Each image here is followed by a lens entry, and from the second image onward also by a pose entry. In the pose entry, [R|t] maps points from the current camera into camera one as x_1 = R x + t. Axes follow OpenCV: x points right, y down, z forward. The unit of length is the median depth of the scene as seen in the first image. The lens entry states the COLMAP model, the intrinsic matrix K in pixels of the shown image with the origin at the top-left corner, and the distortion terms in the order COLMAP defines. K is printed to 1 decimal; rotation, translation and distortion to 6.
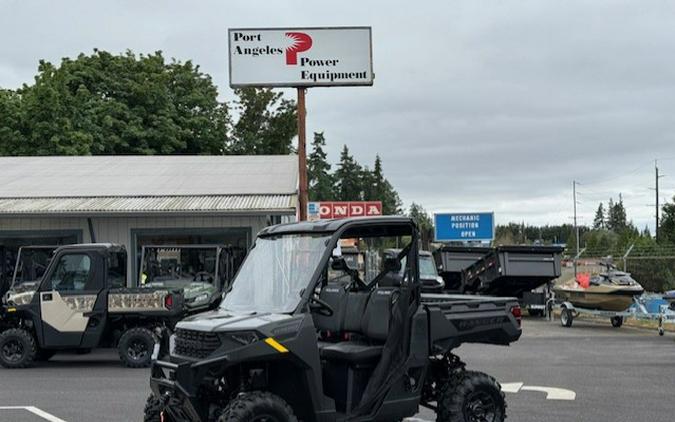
lens RADIAL K [[970.3, 0, 325.6], [0, 970.3, 255.6], [0, 0, 1]] dist [0.242346, -0.519519]
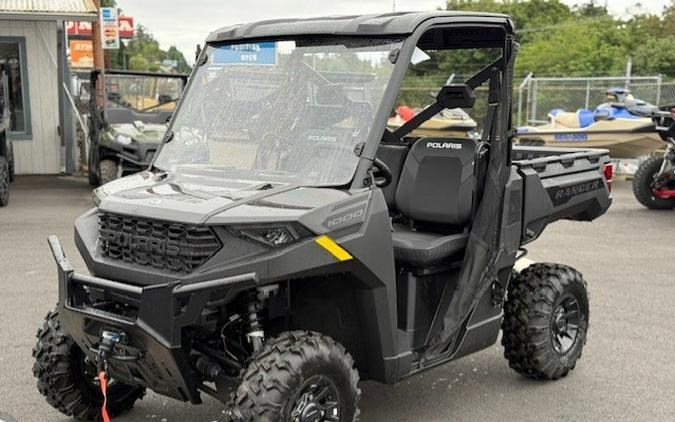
lens RADIAL K [[970.3, 0, 325.6], [0, 970.3, 255.6], [0, 0, 1]] dist [0.242346, -0.519519]
pose [[0.959719, -0.031702, 0.279168, -0.163082], [-0.017446, 0.984973, 0.171827, 0.002739], [-0.280420, -0.169776, 0.944744, 0.390582]]
